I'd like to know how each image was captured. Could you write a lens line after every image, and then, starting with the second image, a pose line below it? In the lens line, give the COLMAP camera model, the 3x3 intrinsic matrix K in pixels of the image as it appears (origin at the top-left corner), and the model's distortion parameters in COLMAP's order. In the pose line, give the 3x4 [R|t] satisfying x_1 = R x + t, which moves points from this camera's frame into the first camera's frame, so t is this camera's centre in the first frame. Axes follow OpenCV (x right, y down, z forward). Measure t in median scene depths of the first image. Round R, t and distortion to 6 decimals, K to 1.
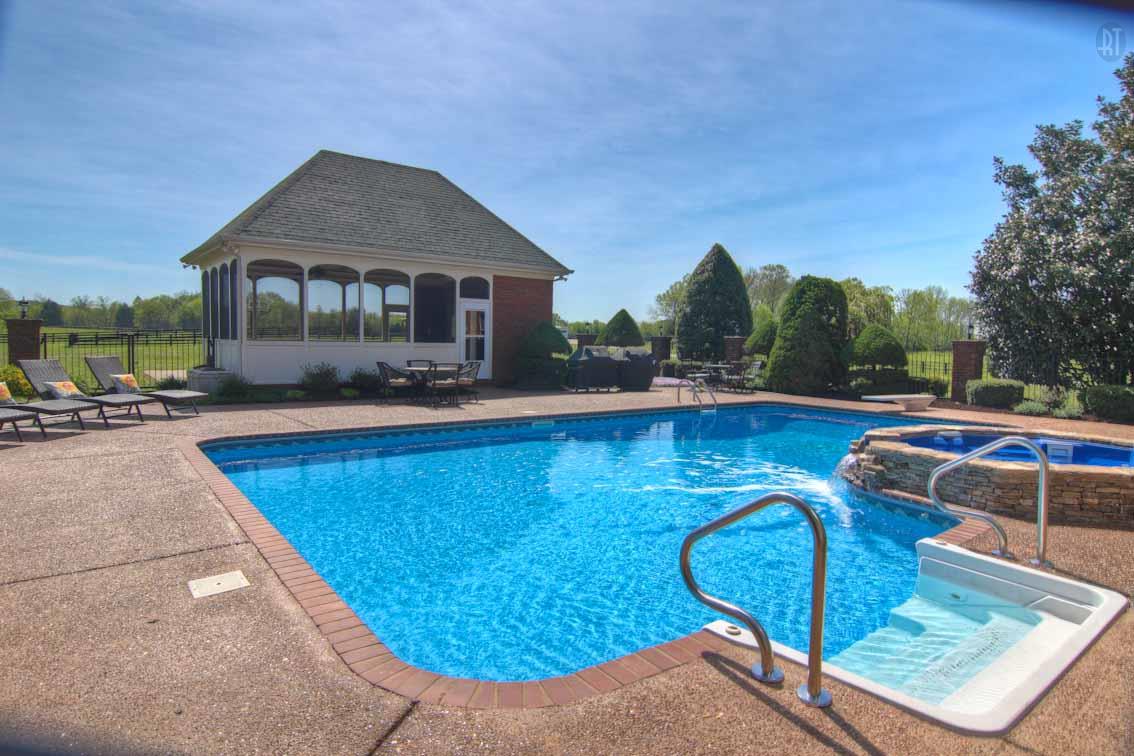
lens RADIAL K [[646.8, 0, 567.0], [0, 646.8, 378.0], [0, 0, 1]] dist [-0.000403, -0.018391]
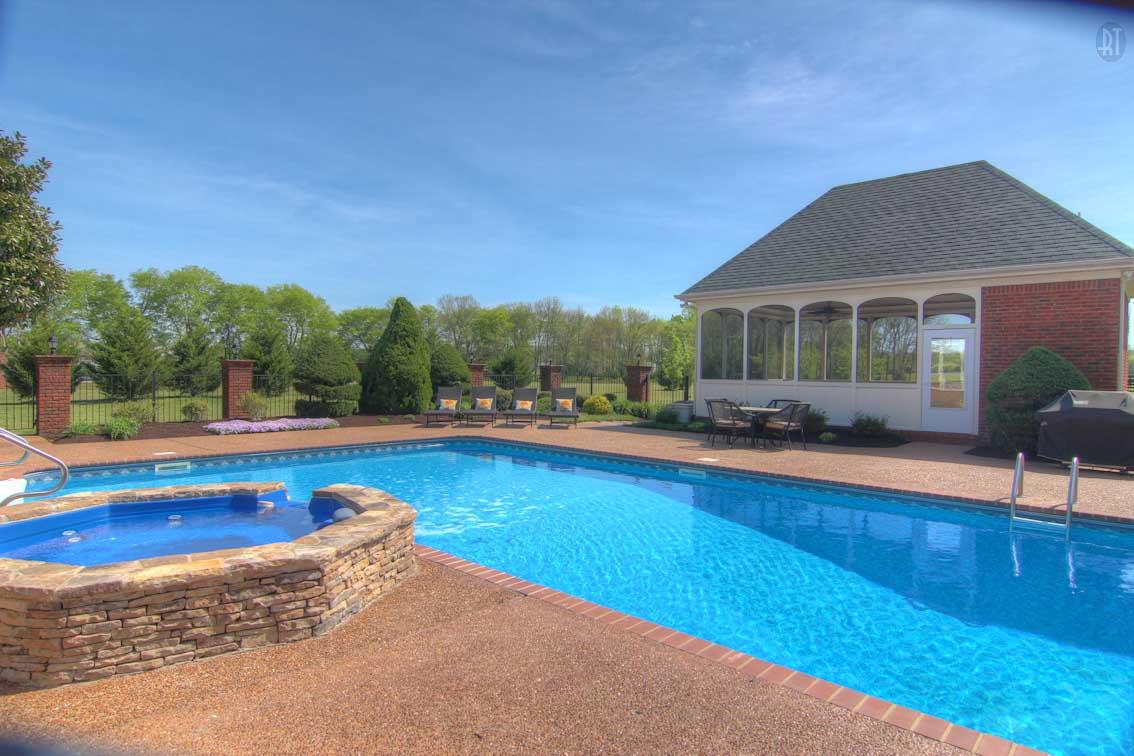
lens RADIAL K [[646.8, 0, 567.0], [0, 646.8, 378.0], [0, 0, 1]] dist [-0.000403, -0.018391]
pose [[0.164326, -0.005286, -0.986392, 0.552368], [-0.068655, 0.997499, -0.016783, -0.020041], [0.984014, 0.070478, 0.163552, 0.488841]]
